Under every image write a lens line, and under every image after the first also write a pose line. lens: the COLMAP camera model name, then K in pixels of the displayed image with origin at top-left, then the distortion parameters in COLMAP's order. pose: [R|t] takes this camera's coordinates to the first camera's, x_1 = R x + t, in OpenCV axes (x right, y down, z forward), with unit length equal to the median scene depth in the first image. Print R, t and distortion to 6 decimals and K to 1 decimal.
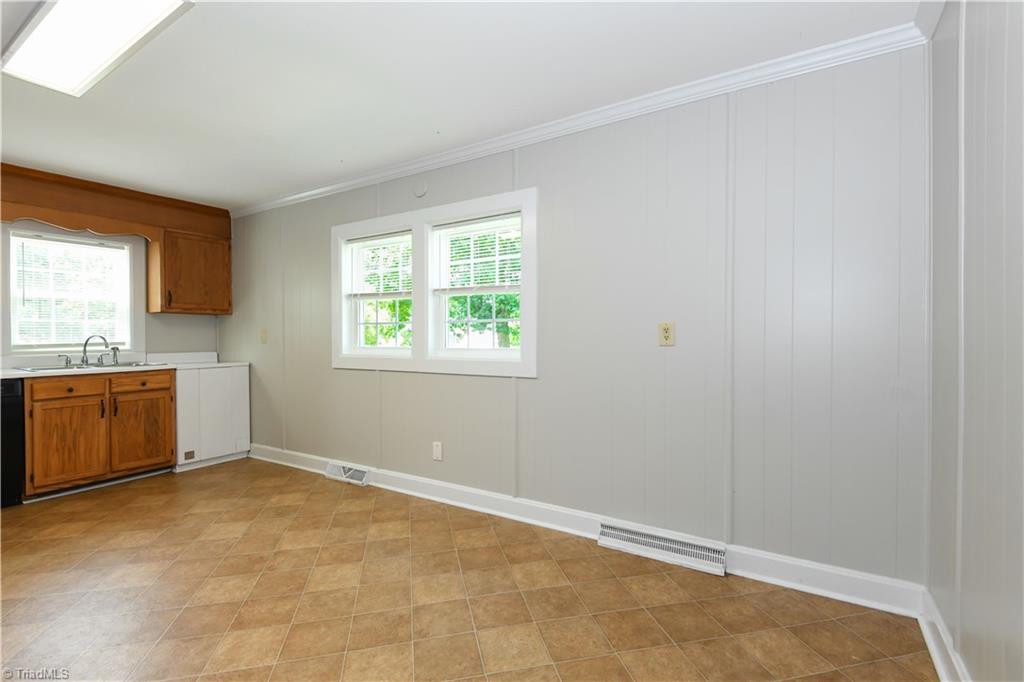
lens RADIAL K [[475.0, 0, 506.0], [0, 475.0, 333.3], [0, 0, 1]] dist [0.000101, -0.000853]
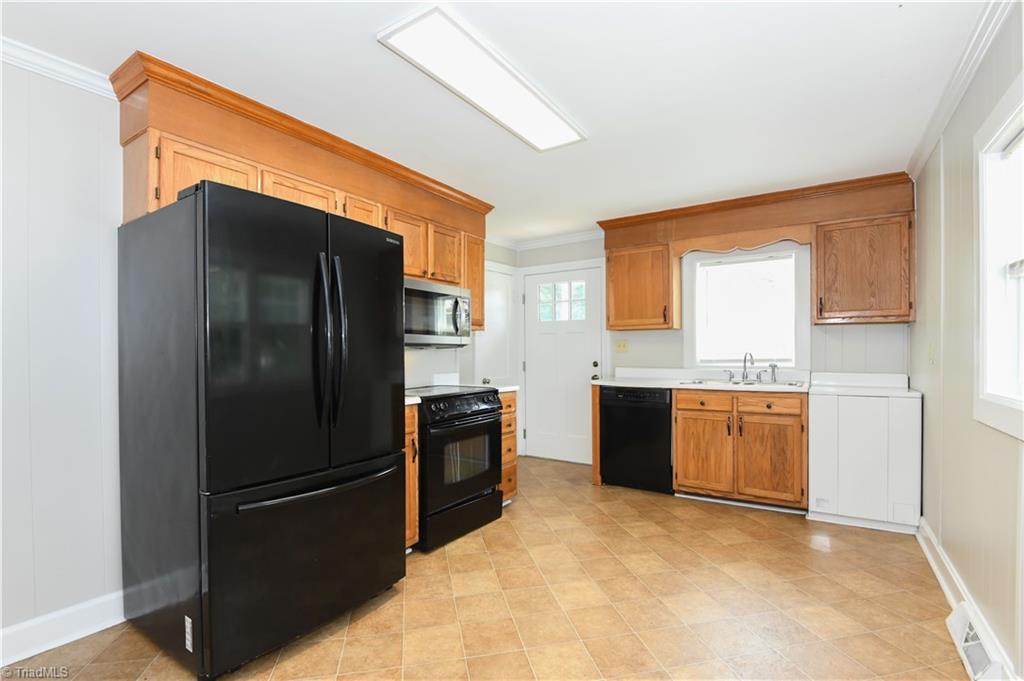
lens RADIAL K [[477.4, 0, 509.8], [0, 477.4, 348.9], [0, 0, 1]] dist [-0.001644, -0.001855]
pose [[0.004420, 0.000466, -0.999990, 0.130860], [0.008115, 0.999967, 0.000502, -0.005640], [0.999957, -0.008118, 0.004416, 0.494850]]
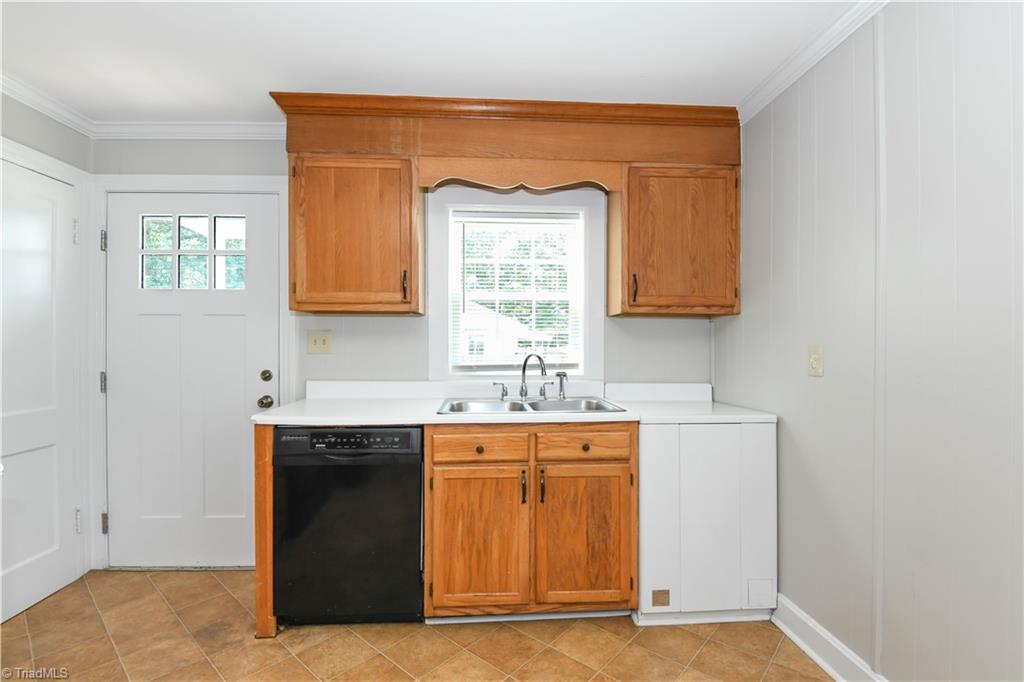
lens RADIAL K [[477.4, 0, 509.8], [0, 477.4, 349.4], [0, 0, 1]] dist [-0.001644, -0.001855]
pose [[0.596257, 0.014358, -0.802665, -0.377598], [-0.004052, 0.999881, 0.014875, -0.010212], [0.802783, -0.005617, 0.596244, 0.598917]]
